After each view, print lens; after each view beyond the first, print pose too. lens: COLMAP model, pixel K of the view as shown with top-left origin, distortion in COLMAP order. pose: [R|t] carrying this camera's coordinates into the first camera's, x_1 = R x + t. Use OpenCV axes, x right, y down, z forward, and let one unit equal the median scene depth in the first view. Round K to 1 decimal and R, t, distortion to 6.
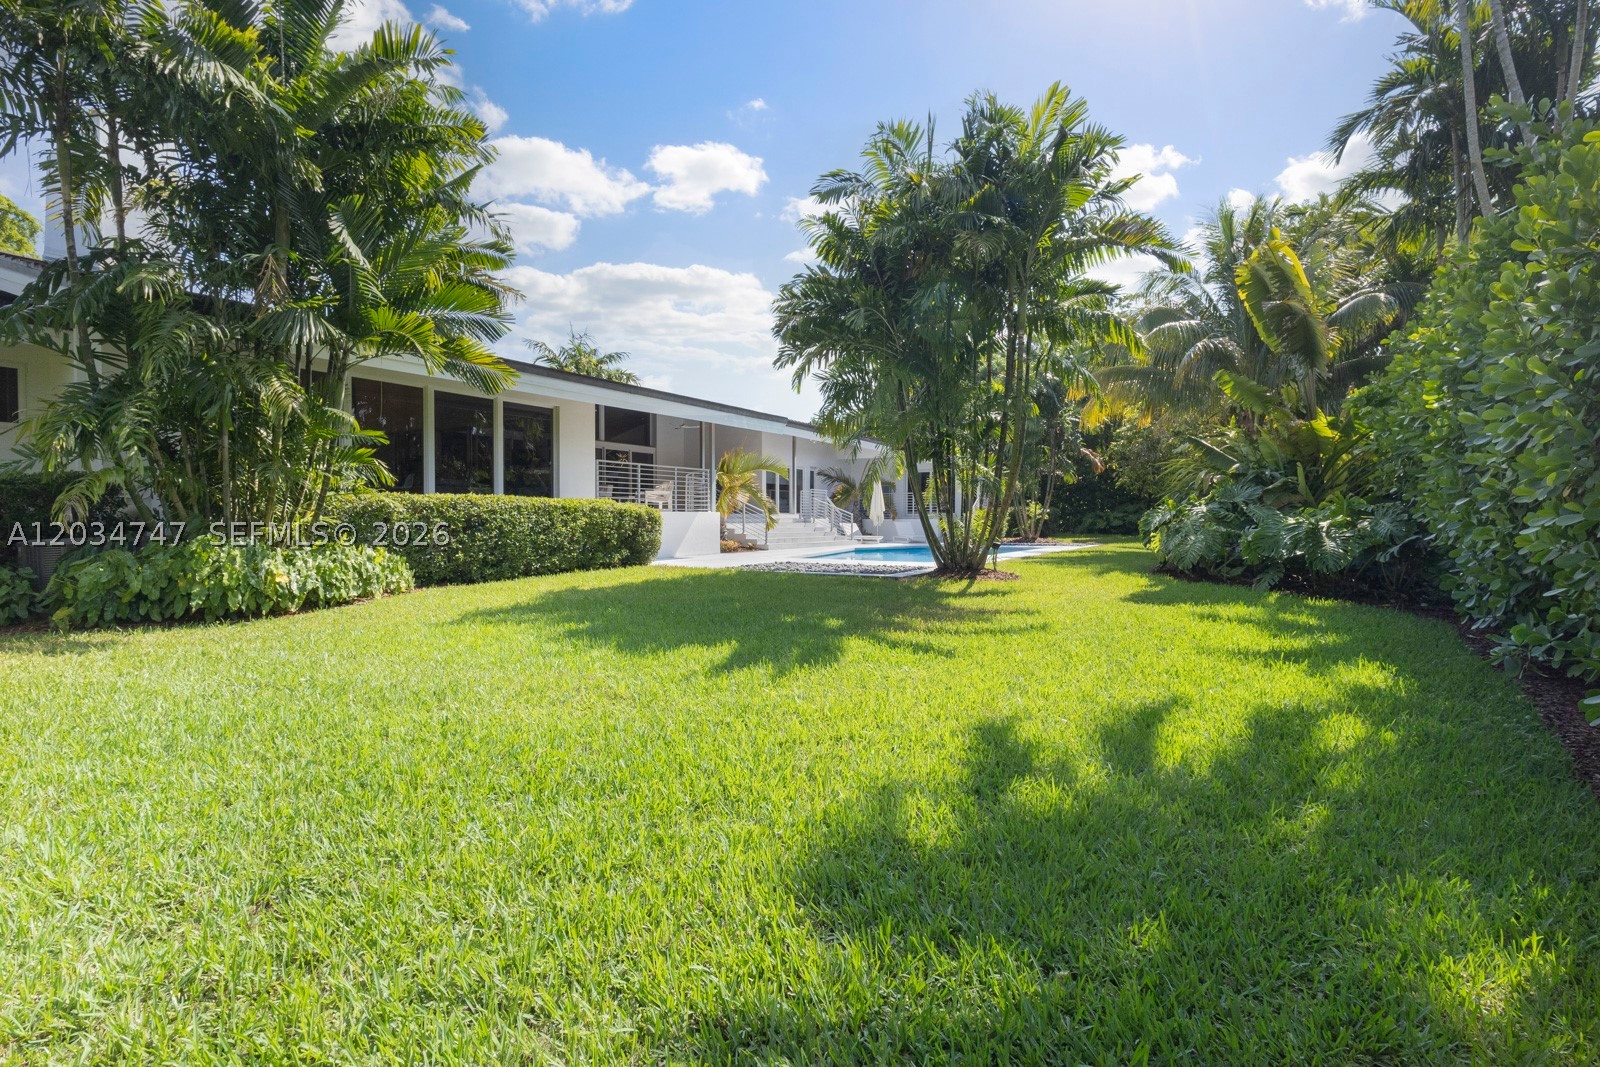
lens RADIAL K [[738.4, 0, 801.4], [0, 738.4, 532.0], [0, 0, 1]] dist [0.000923, 0.000967]
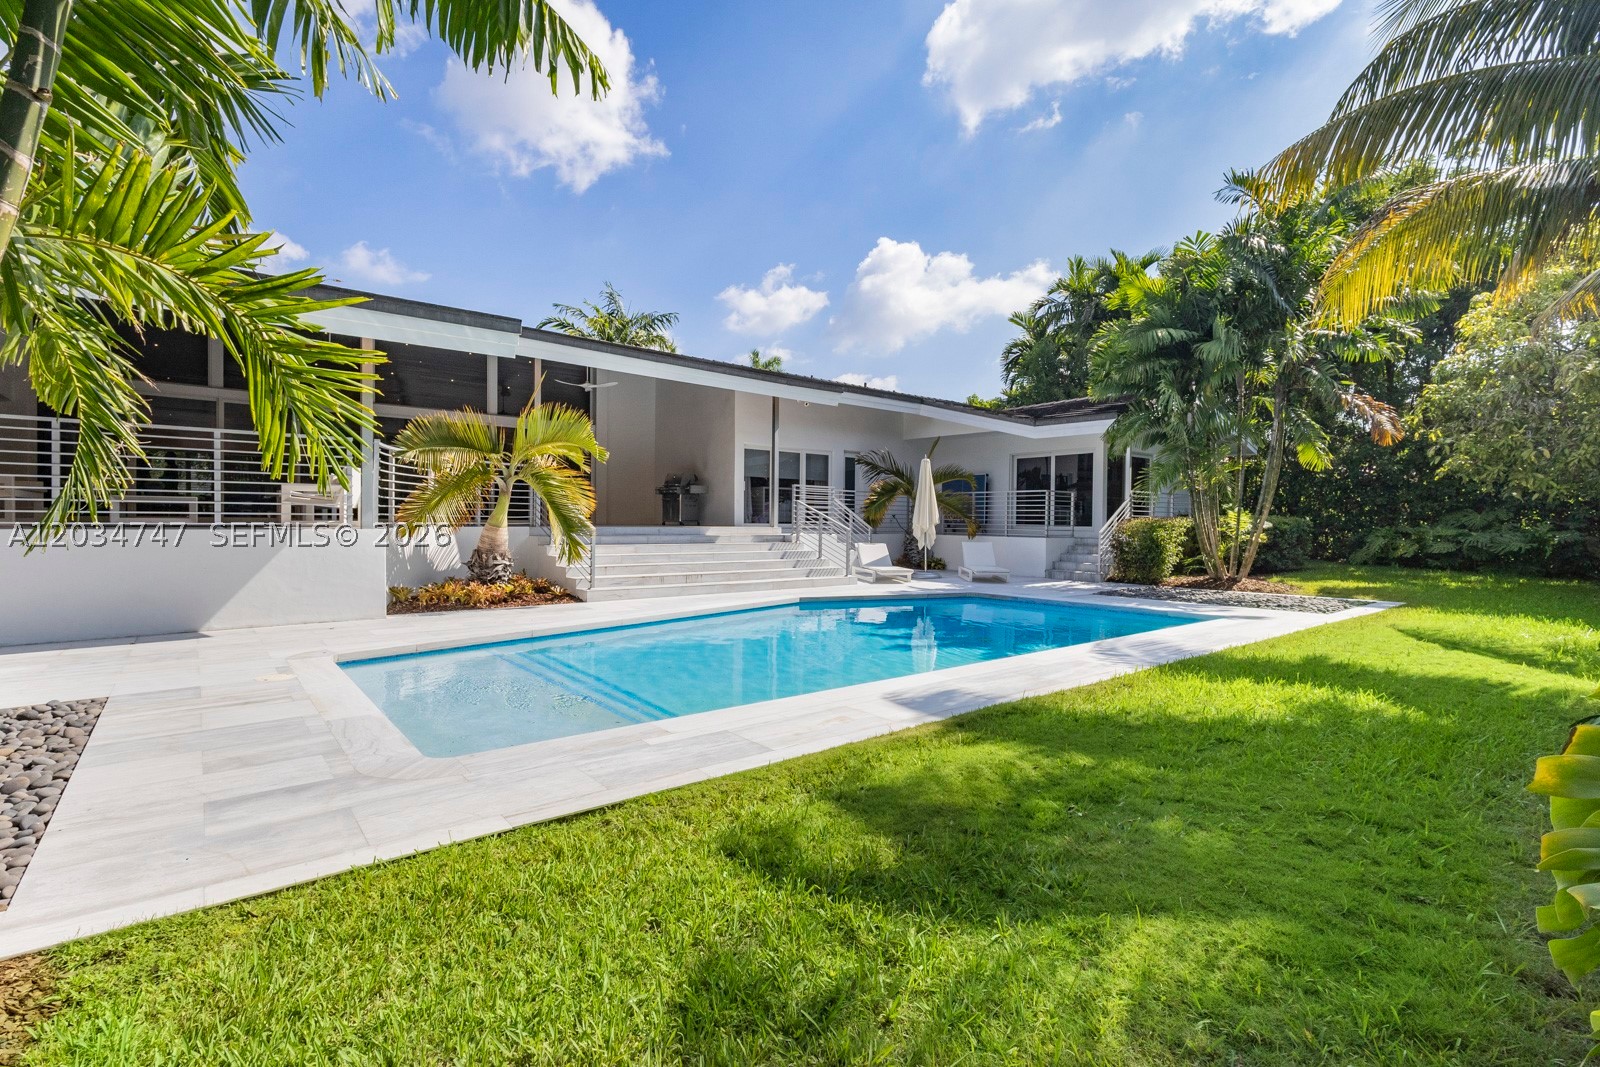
lens RADIAL K [[738.4, 0, 797.9], [0, 738.4, 524.9], [0, 0, 1]] dist [0.000923, 0.000967]
pose [[0.947173, 0.011149, -0.320529, 0.192450], [-0.014748, 0.999852, -0.008802, -0.019849], [0.320384, 0.013064, 0.947198, 0.423674]]
